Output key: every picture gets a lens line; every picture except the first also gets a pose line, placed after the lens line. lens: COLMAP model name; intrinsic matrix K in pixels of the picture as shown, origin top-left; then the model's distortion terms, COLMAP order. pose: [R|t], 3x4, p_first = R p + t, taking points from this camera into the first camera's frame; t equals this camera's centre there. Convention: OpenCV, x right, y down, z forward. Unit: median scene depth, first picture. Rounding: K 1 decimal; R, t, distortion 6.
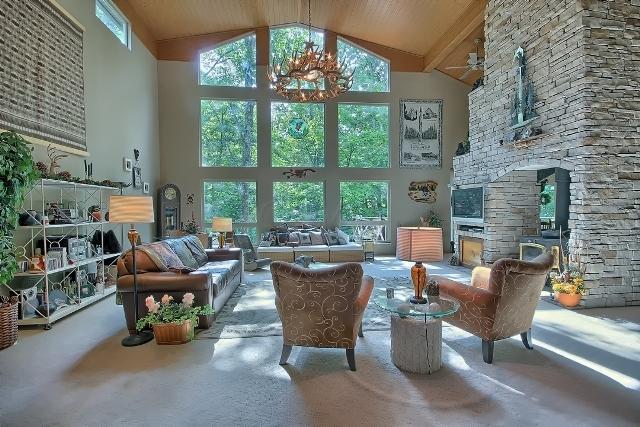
lens RADIAL K [[295.5, 0, 323.7], [0, 295.5, 217.3], [0, 0, 1]] dist [0.013464, -0.014861]
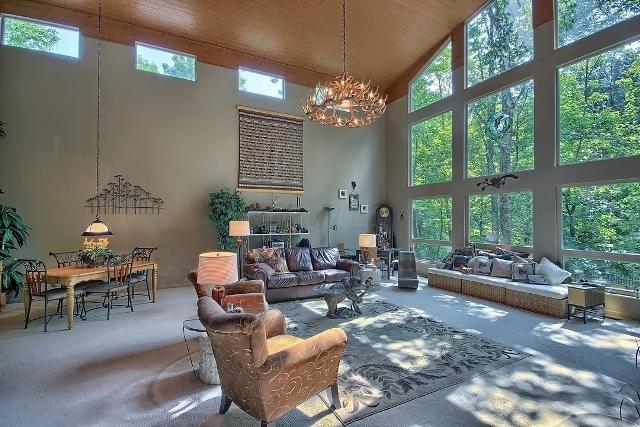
lens RADIAL K [[295.5, 0, 323.7], [0, 295.5, 217.3], [0, 0, 1]] dist [0.013464, -0.014861]
pose [[0.361906, 0.001871, -0.932213, 0.785723], [-0.031442, 0.999454, -0.010201, -0.055770], [0.931684, 0.033003, 0.361767, 0.488052]]
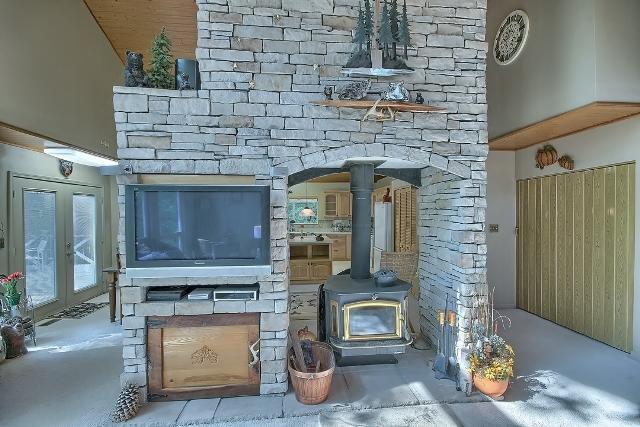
lens RADIAL K [[295.5, 0, 323.7], [0, 295.5, 217.3], [0, 0, 1]] dist [0.013464, -0.014861]
pose [[0.020954, -0.000514, 0.999780, 0.154101], [0.032887, 0.999459, -0.000175, -0.067208], [-0.999239, 0.032884, 0.020960, 1.059027]]
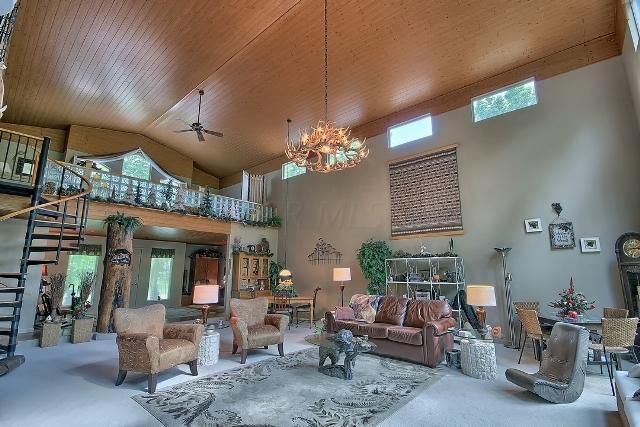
lens RADIAL K [[295.5, 0, 323.7], [0, 295.5, 217.3], [0, 0, 1]] dist [0.013464, -0.014861]
pose [[-0.736772, -0.113903, -0.666478, 0.560872], [-0.011434, 0.987666, -0.156155, -0.058177], [0.676045, -0.107430, -0.728987, 1.516759]]
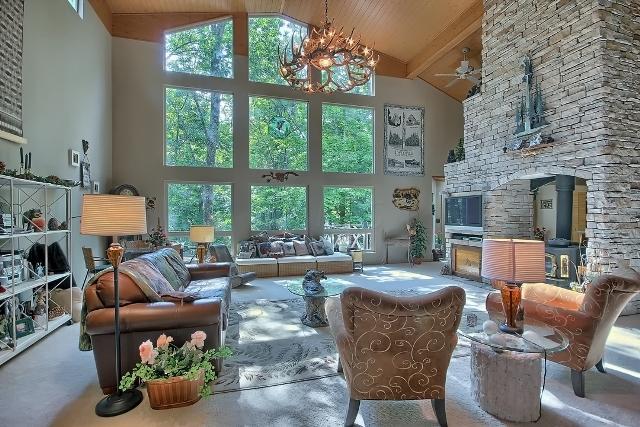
lens RADIAL K [[295.5, 0, 323.7], [0, 295.5, 217.3], [0, 0, 1]] dist [0.013464, -0.014861]
pose [[0.985925, 0.006225, 0.167072, -0.168190], [-0.002177, 0.999700, -0.024398, -0.003028], [-0.167174, 0.023691, 0.985643, 0.139971]]
